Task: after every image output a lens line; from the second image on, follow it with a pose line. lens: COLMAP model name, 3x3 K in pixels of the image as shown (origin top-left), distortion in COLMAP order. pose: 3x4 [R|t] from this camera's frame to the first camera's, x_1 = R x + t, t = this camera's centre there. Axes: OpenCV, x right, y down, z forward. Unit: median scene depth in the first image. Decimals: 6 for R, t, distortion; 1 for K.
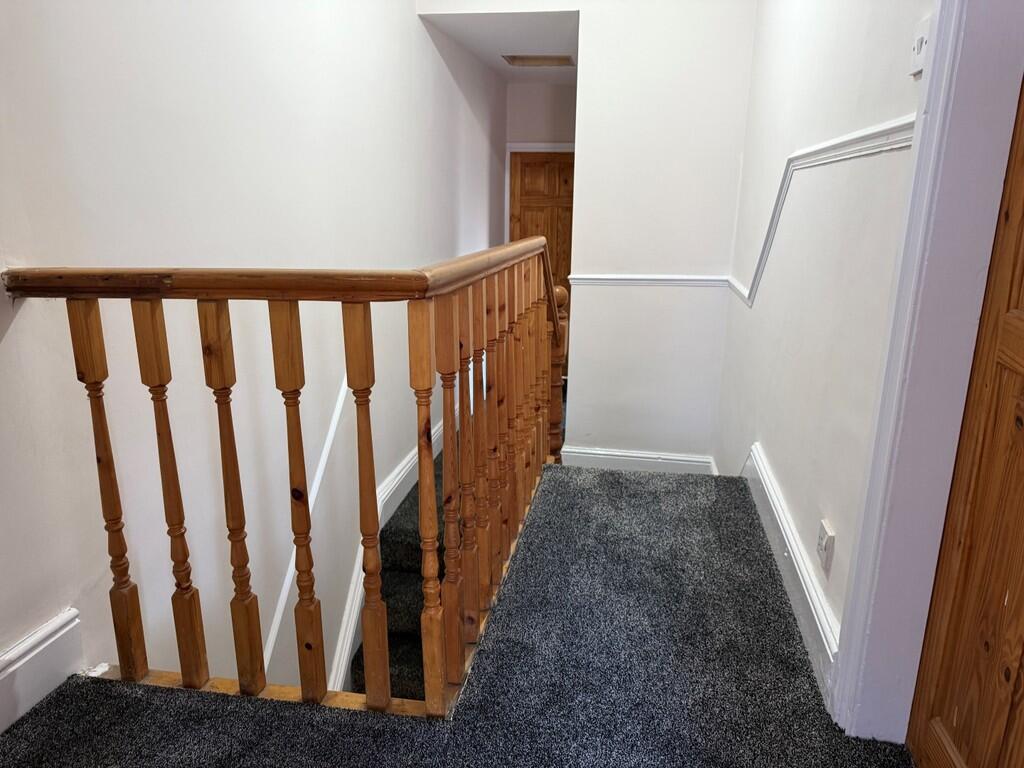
lens RADIAL K [[715.2, 0, 512.6], [0, 715.2, 386.1], [0, 0, 1]] dist [-0.000931, -0.000097]
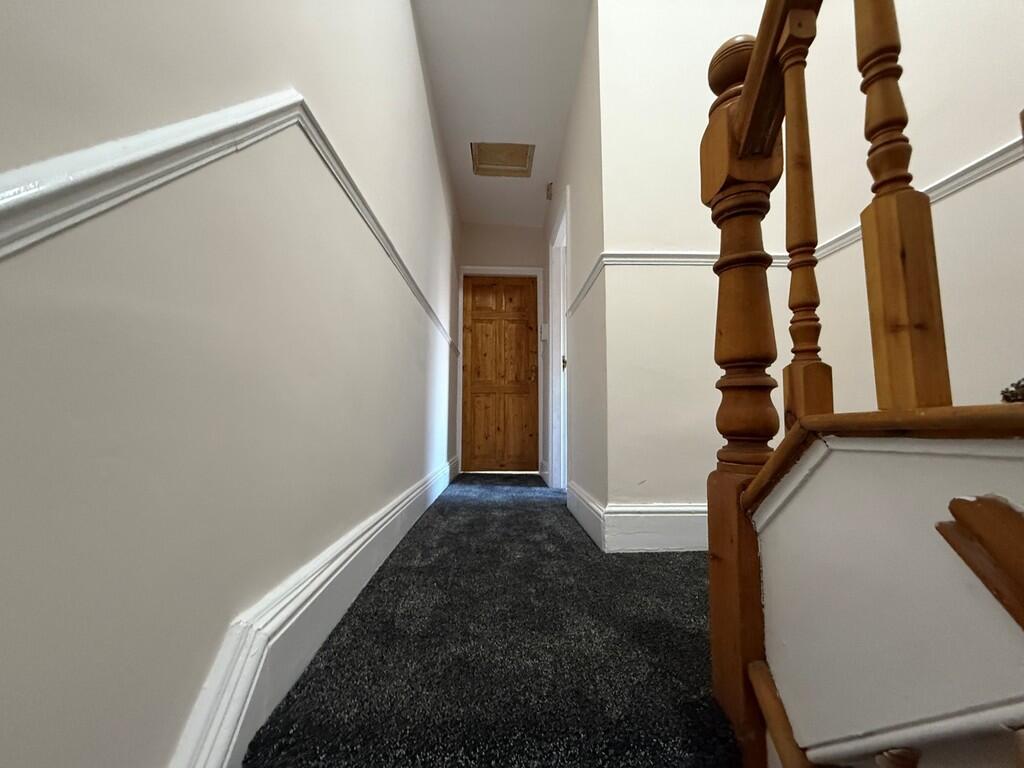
lens RADIAL K [[408.5, 0, 512.2], [0, 408.5, 385.1], [0, 0, 1]] dist [0.000646, 0.000093]
pose [[0.977668, 0.012768, 0.209769, -0.061983], [0.057846, 0.943246, -0.327017, 0.065865], [-0.202039, 0.331849, 0.921443, 0.422951]]
